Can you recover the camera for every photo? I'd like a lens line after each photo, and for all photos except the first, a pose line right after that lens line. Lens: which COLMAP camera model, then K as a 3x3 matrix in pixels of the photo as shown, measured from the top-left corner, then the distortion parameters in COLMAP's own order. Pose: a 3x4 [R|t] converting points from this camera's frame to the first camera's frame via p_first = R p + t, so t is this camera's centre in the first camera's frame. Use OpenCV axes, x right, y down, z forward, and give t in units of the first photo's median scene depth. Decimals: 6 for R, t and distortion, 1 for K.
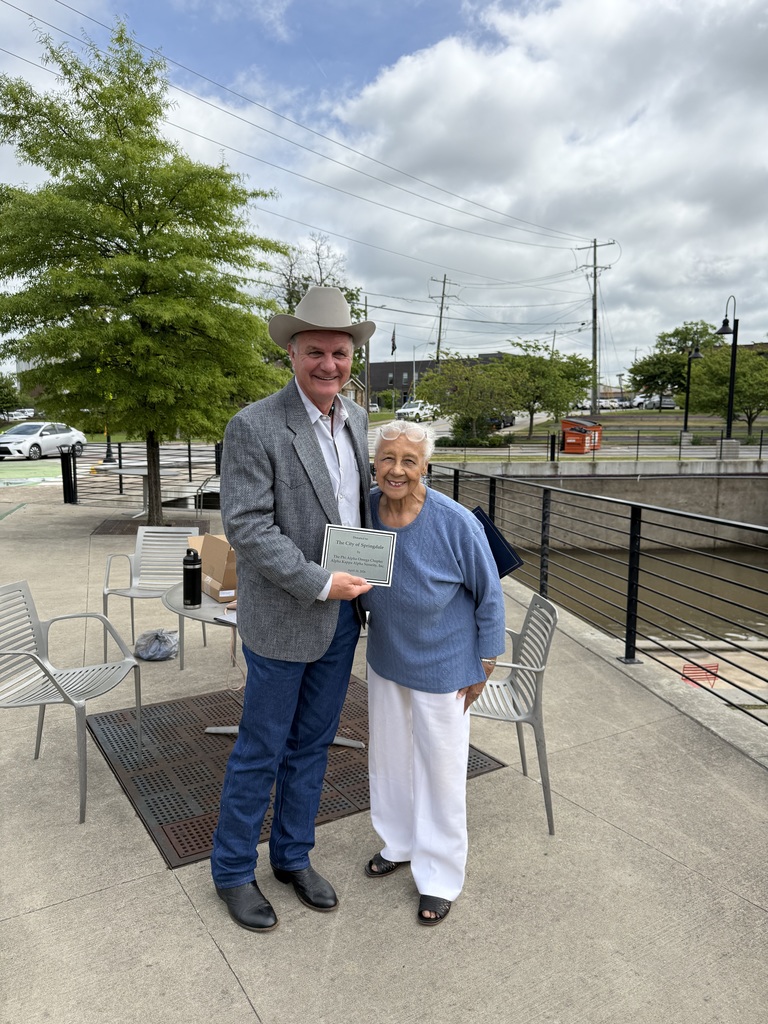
lens RADIAL K [[784.6, 0, 383.1], [0, 784.6, 530.7], [0, 0, 1]] dist [0.062246, -0.101050]
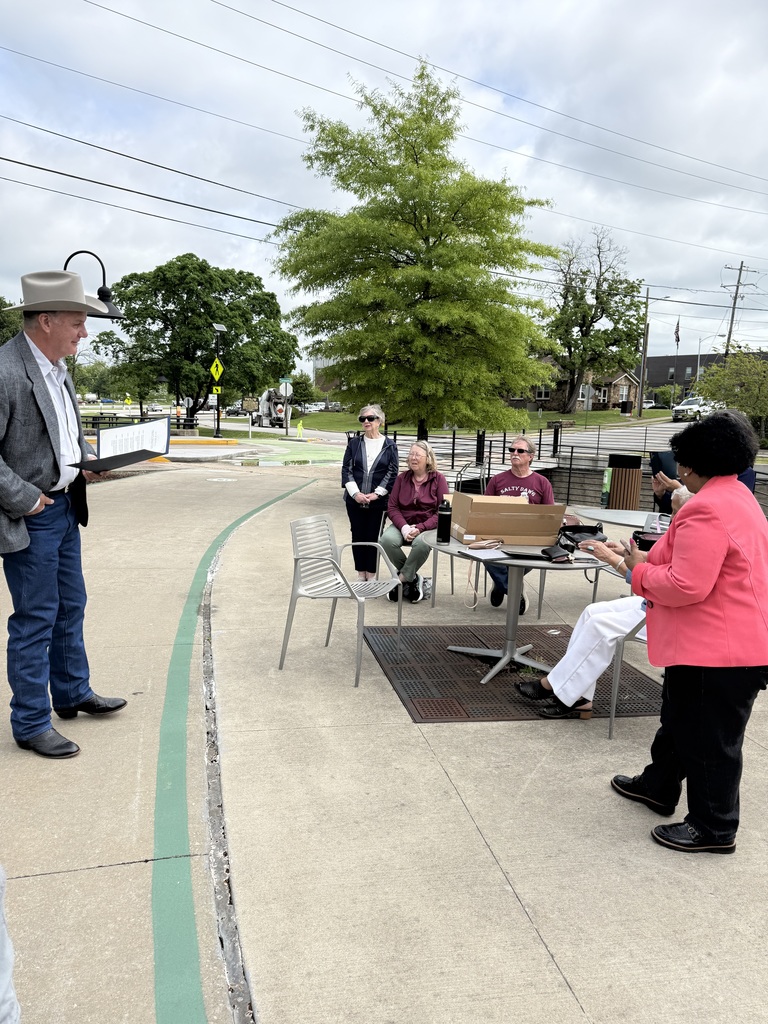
lens RADIAL K [[797.5, 0, 384.0], [0, 797.5, 512.0], [0, 0, 1]] dist [0.322764, -0.739005]
pose [[0.945022, 0.062061, -0.321064, 0.039226], [-0.069703, 0.997491, -0.012351, 0.028360], [0.319492, 0.034051, 0.946977, -0.129663]]
